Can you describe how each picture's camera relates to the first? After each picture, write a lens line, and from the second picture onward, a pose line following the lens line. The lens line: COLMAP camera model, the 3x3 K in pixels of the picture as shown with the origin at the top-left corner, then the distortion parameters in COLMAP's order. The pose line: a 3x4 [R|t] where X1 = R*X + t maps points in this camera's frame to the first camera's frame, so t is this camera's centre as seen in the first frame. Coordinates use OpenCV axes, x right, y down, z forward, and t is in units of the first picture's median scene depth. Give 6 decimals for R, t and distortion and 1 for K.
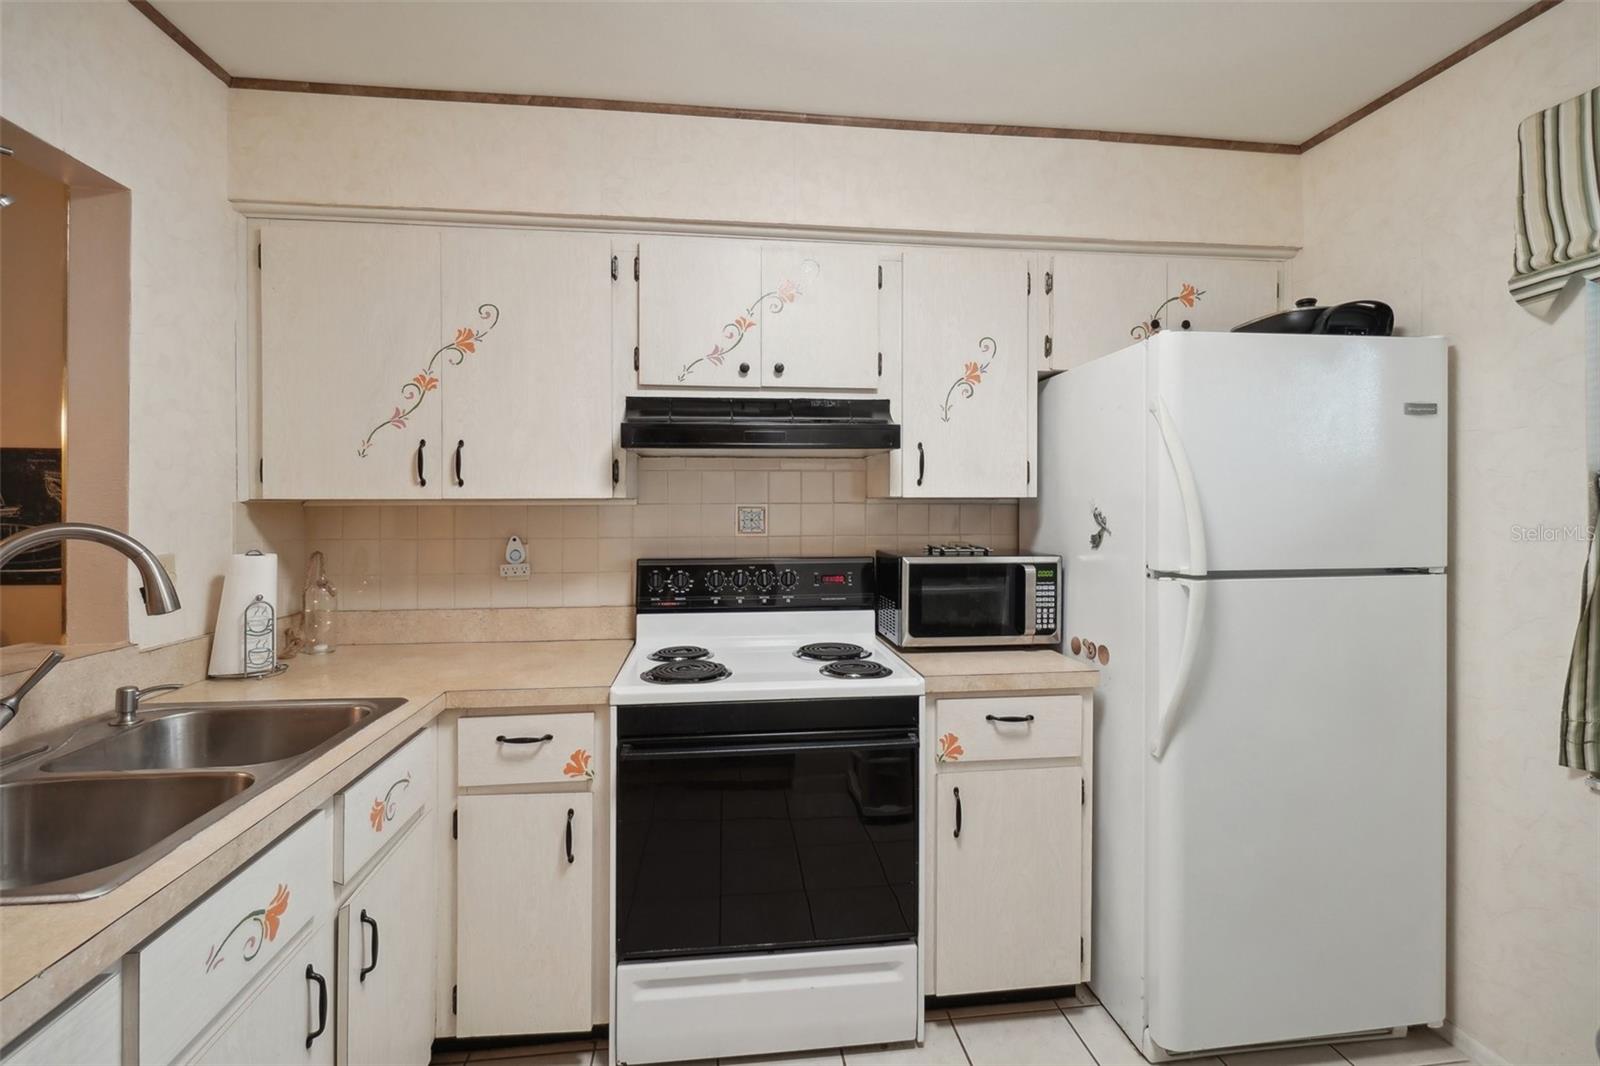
lens RADIAL K [[690.8, 0, 805.0], [0, 690.8, 507.3], [0, 0, 1]] dist [-0.000193, -0.006975]
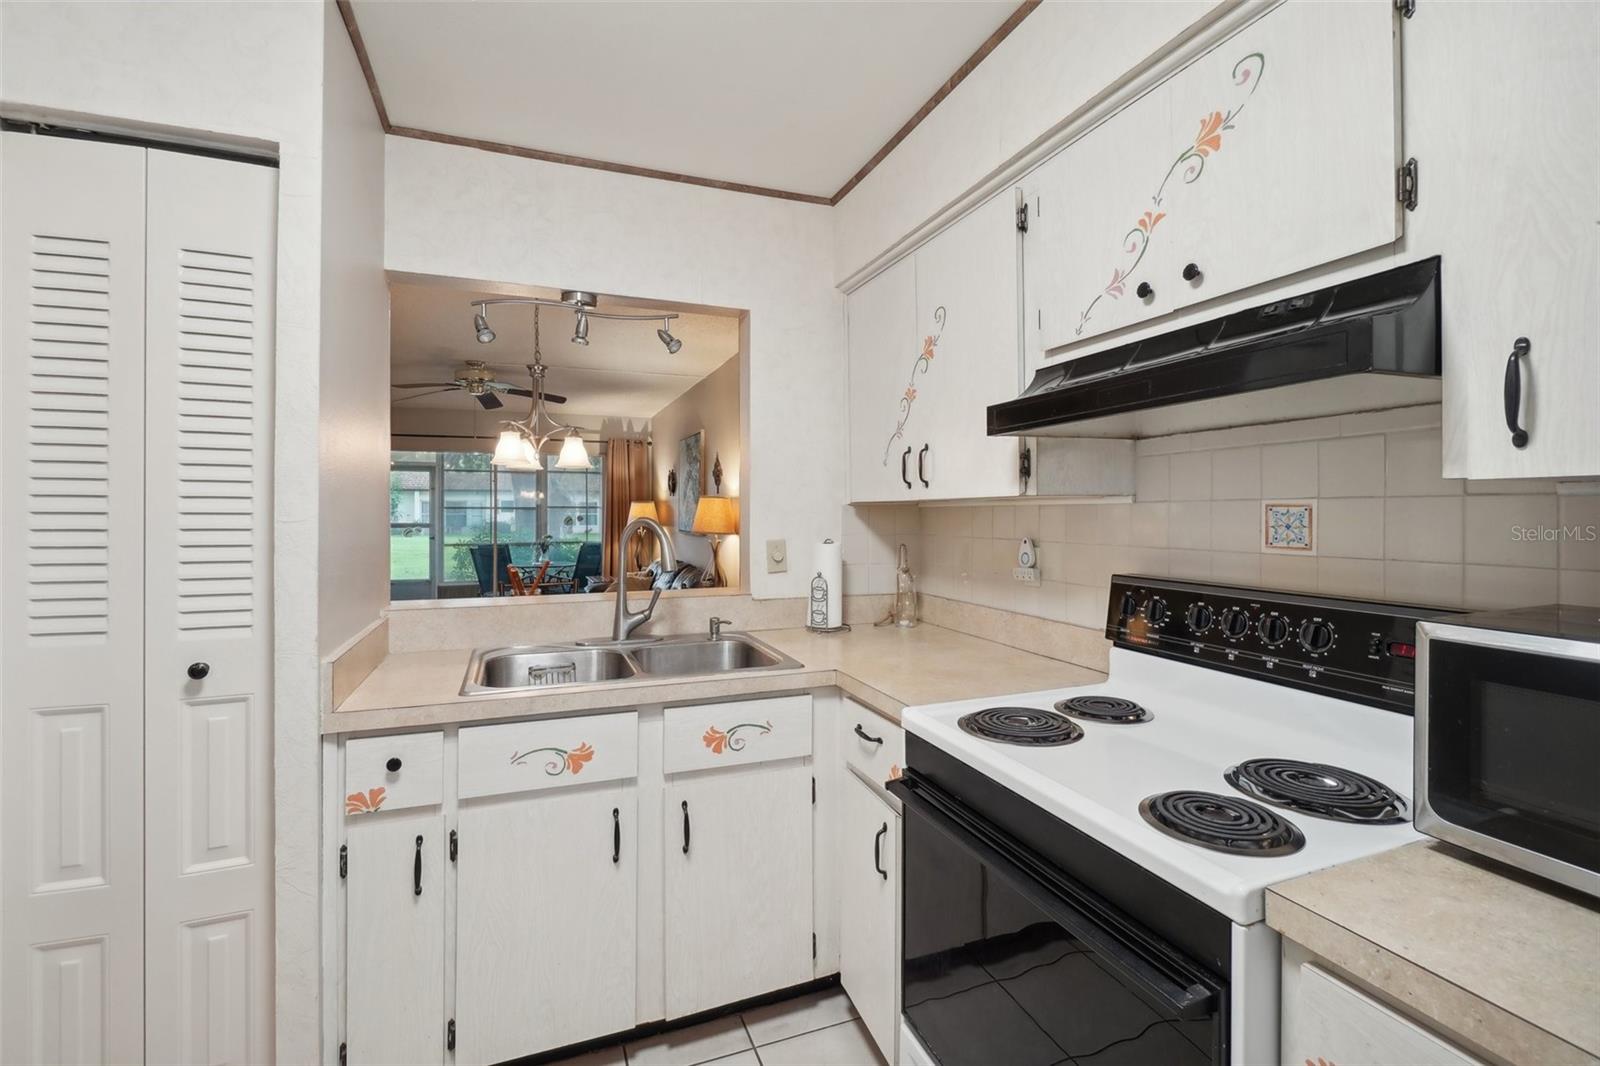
lens RADIAL K [[690.8, 0, 805.0], [0, 690.8, 507.3], [0, 0, 1]] dist [-0.000193, -0.006975]
pose [[0.259048, -0.004614, -0.965853, 0.454299], [0.003301, 0.999987, -0.003892, 0.003092], [0.965859, -0.002181, 0.259060, 0.526959]]
